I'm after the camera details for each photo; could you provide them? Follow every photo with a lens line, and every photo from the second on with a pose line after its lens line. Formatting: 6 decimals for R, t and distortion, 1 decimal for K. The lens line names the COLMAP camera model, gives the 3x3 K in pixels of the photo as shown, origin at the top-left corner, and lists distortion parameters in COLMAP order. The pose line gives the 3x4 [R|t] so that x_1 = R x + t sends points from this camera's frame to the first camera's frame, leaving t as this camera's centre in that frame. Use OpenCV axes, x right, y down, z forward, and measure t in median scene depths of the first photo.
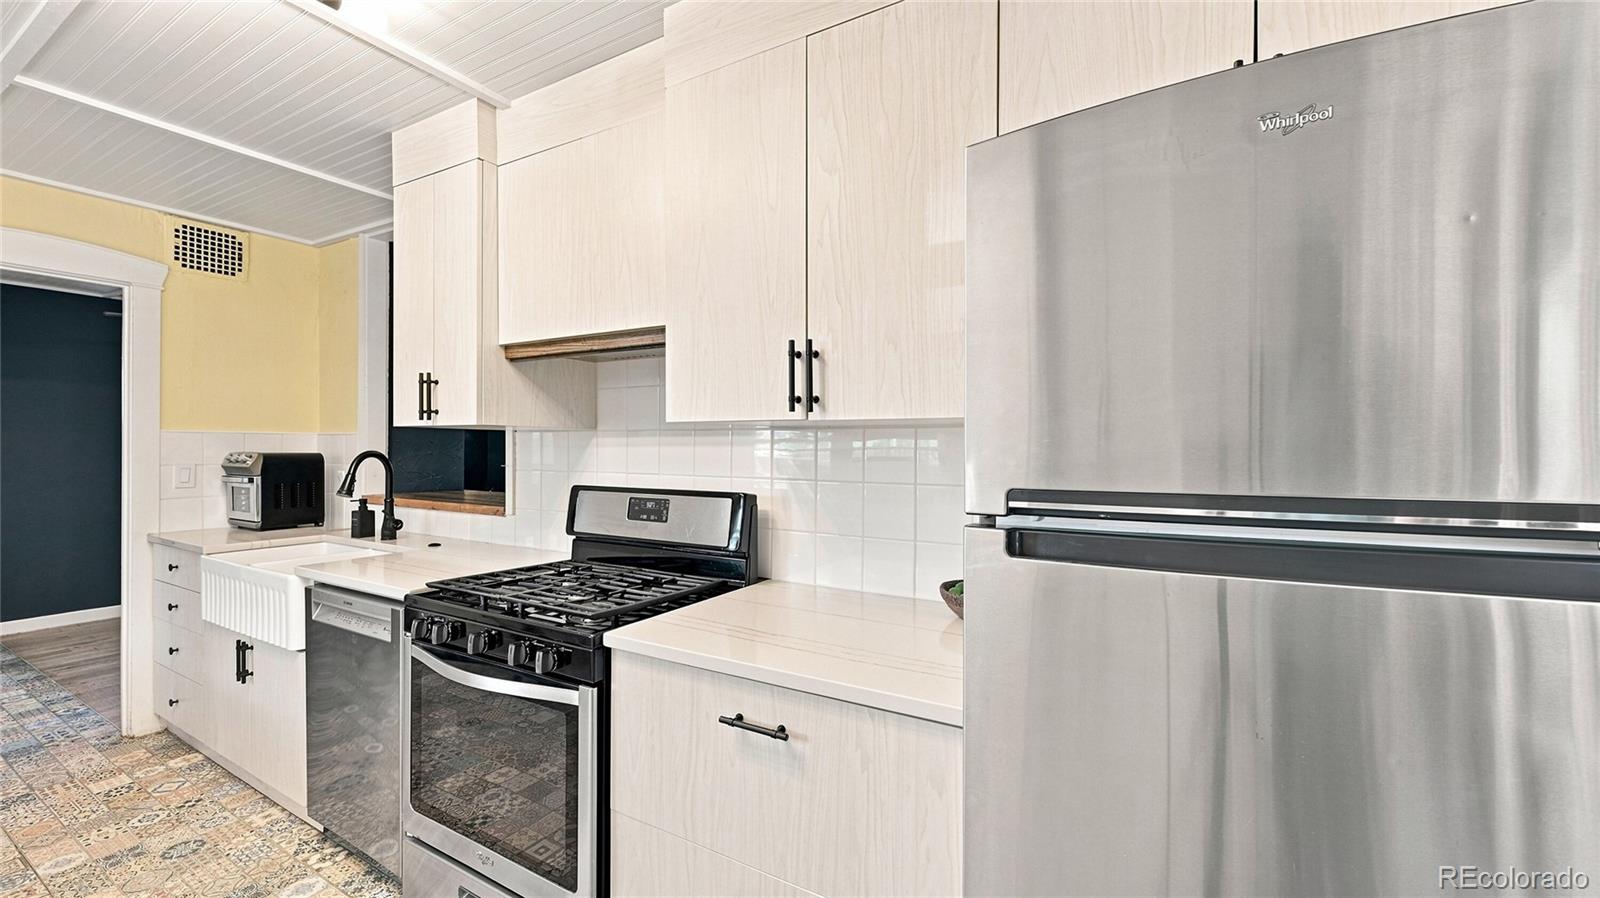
lens RADIAL K [[671.5, 0, 800.5], [0, 671.5, 440.5], [0, 0, 1]] dist [-0.002647, 0.000521]
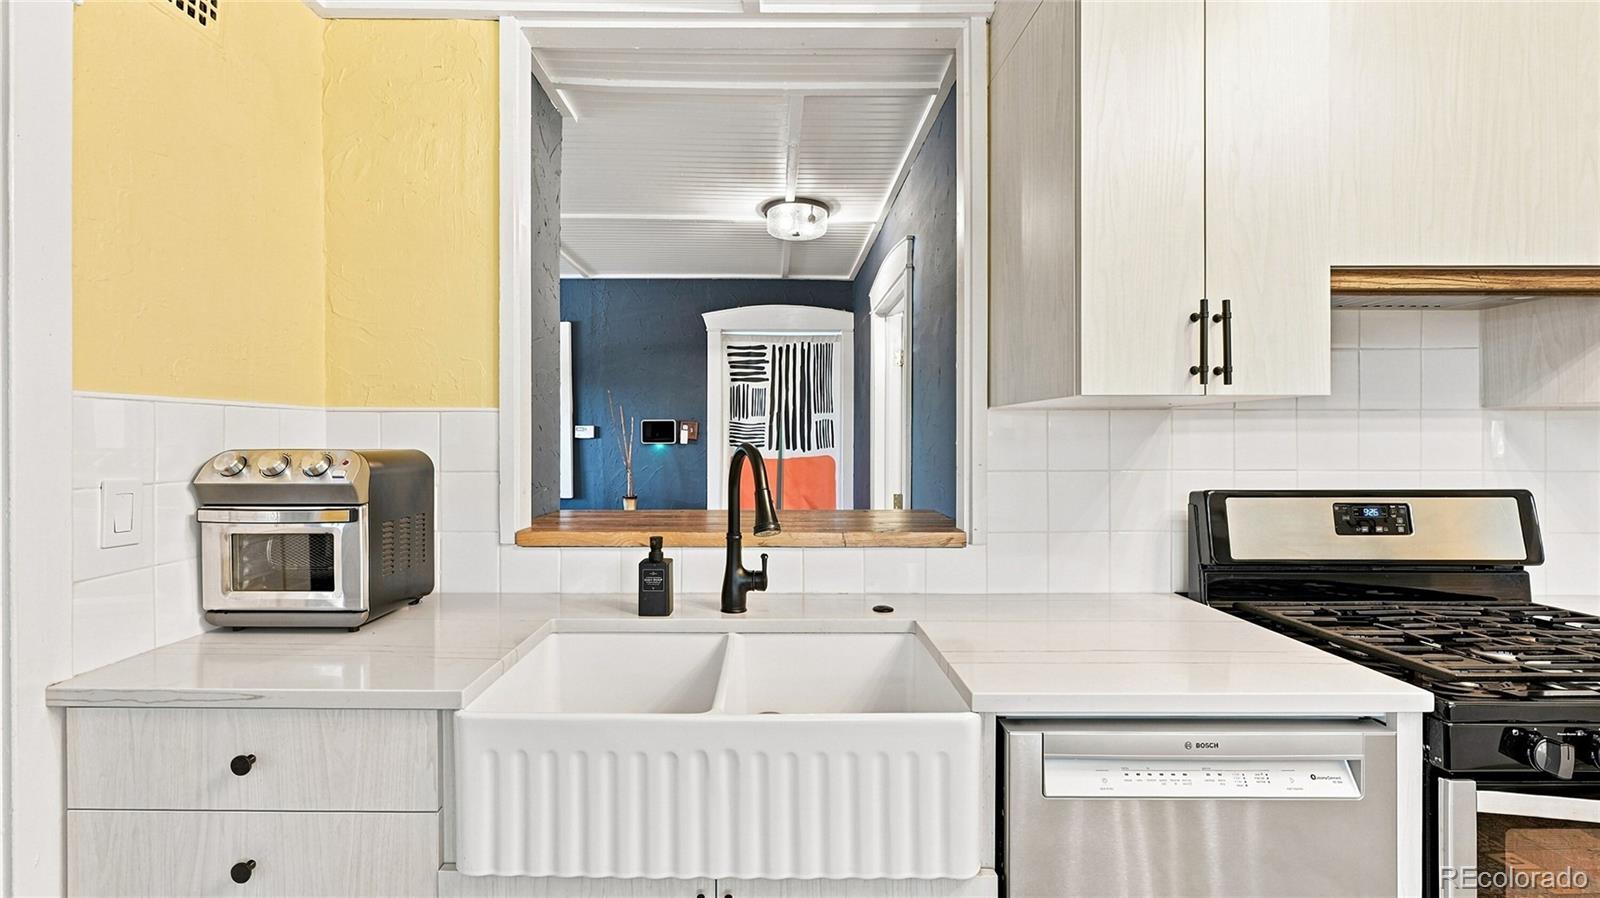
lens RADIAL K [[671.5, 0, 788.9], [0, 671.5, 434.4], [0, 0, 1]] dist [-0.002647, 0.000521]
pose [[0.858118, -0.005705, 0.513422, -1.033444], [-0.000334, 0.999932, 0.011670, 0.003183], [-0.513453, -0.010186, 0.858057, 0.639458]]
